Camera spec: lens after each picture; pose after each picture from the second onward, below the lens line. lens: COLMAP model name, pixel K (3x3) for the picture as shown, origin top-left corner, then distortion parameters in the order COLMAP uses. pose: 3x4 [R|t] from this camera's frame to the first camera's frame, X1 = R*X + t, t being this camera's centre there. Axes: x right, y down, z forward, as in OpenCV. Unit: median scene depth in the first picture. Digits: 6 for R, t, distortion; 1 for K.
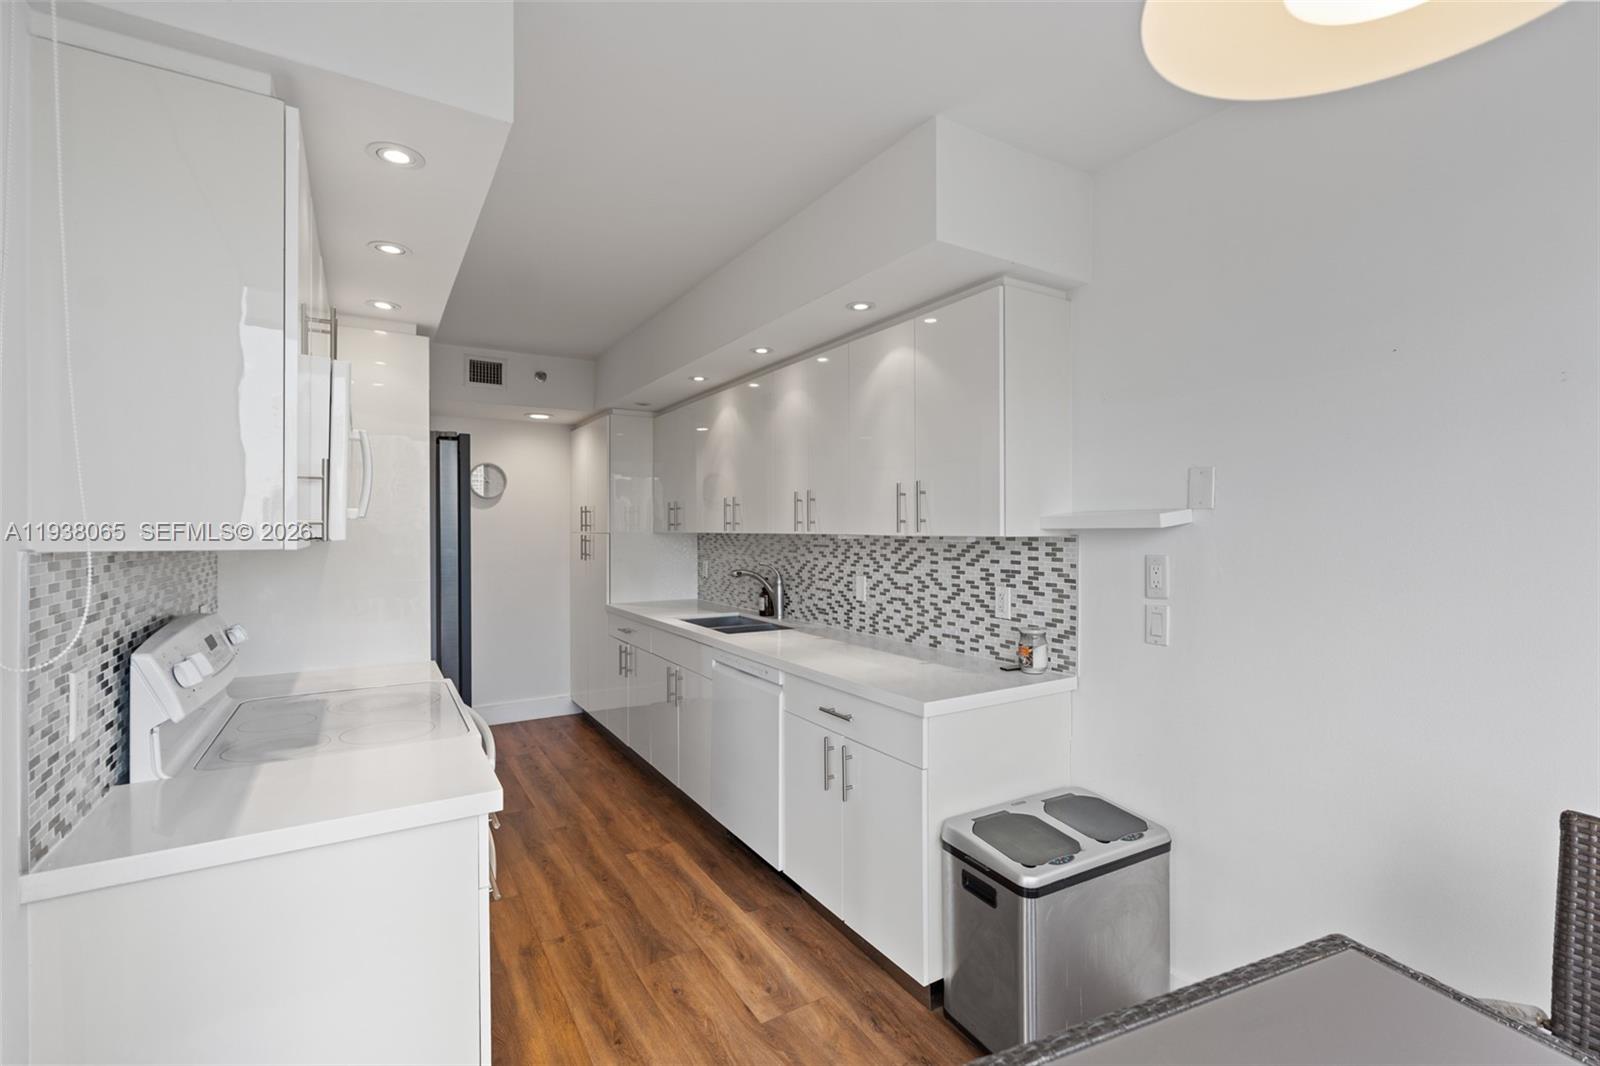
lens RADIAL K [[714.0, 0, 812.7], [0, 714.0, 530.7], [0, 0, 1]] dist [-0.011030, 0.004214]
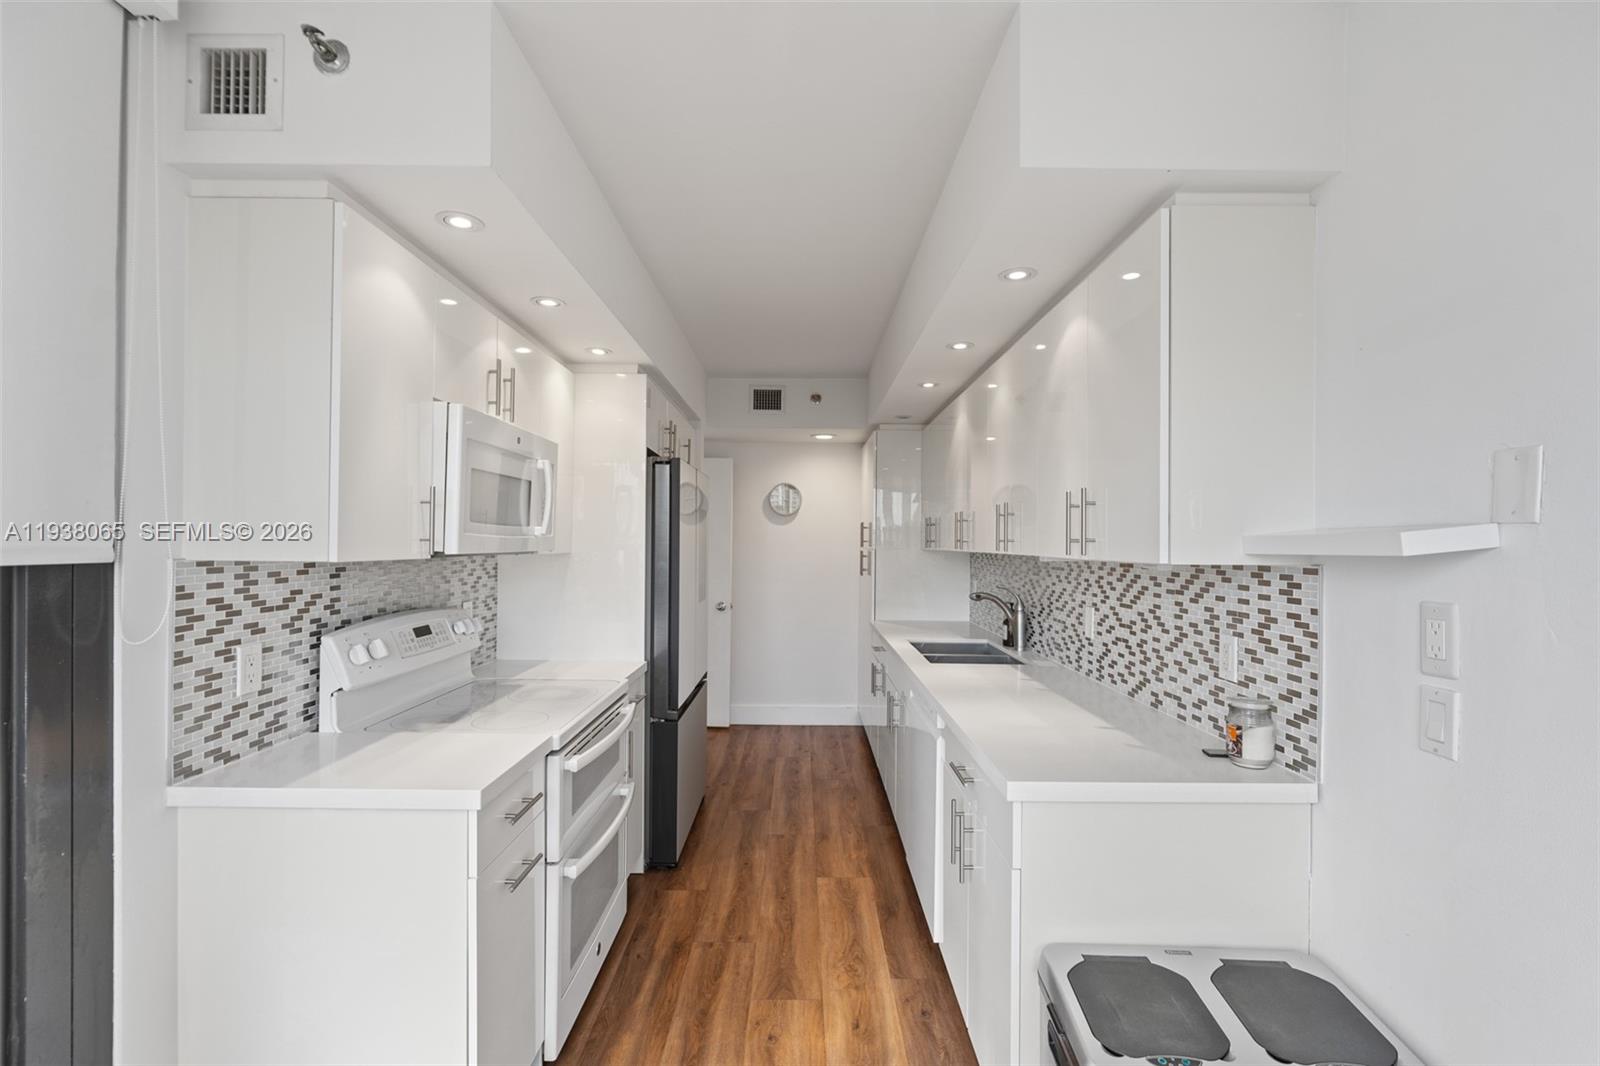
lens RADIAL K [[714.0, 0, 799.9], [0, 714.0, 541.6], [0, 0, 1]] dist [-0.011030, 0.004214]
pose [[0.845918, 0.008443, -0.533246, 0.283720], [-0.011361, 0.999933, -0.002191, -0.007120], [0.533192, 0.007912, 0.845957, 0.183185]]
